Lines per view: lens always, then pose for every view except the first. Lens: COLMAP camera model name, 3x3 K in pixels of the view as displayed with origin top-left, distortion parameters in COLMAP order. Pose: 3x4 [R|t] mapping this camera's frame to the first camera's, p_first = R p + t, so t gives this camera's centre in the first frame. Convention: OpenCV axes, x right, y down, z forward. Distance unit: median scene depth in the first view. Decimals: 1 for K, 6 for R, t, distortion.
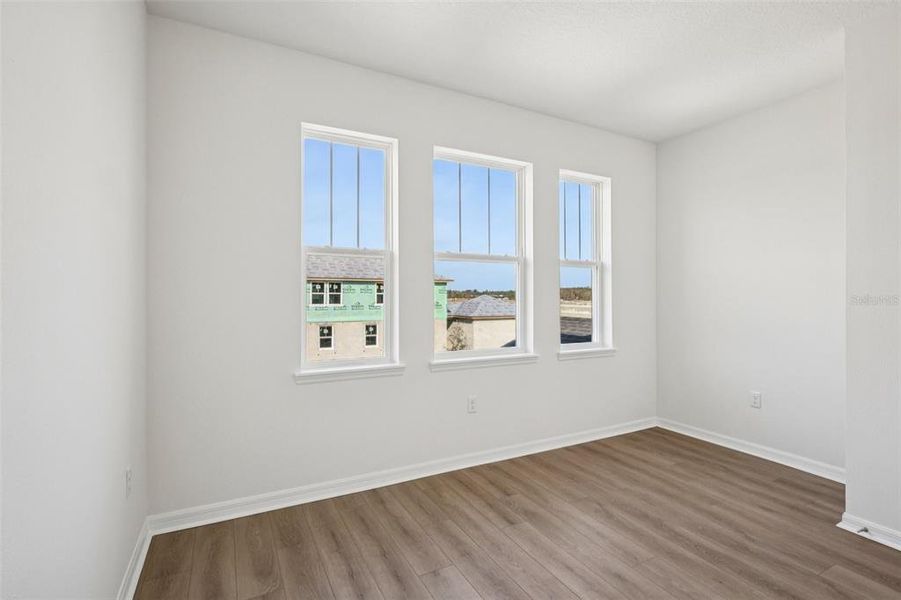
lens RADIAL K [[434.6, 0, 451.6], [0, 434.6, 283.8], [0, 0, 1]] dist [0.001469, 0.000435]
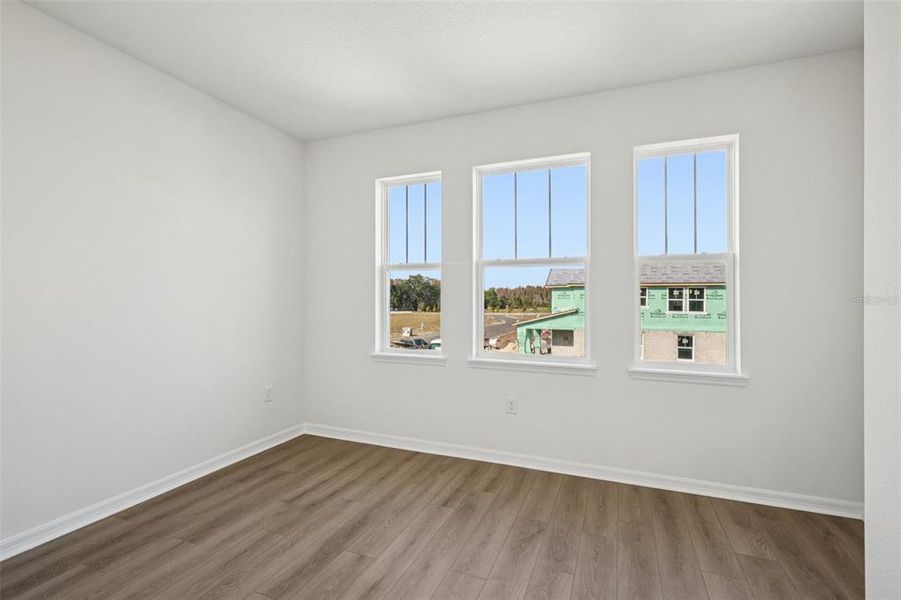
lens RADIAL K [[439.2, 0, 451.9], [0, 439.2, 295.7], [0, 0, 1]] dist [0.001782, 0.000551]
pose [[0.634590, -0.003283, -0.772842, 0.680344], [0.012916, 0.999896, 0.006358, 0.008403], [0.772741, -0.014017, 0.634567, 0.210956]]
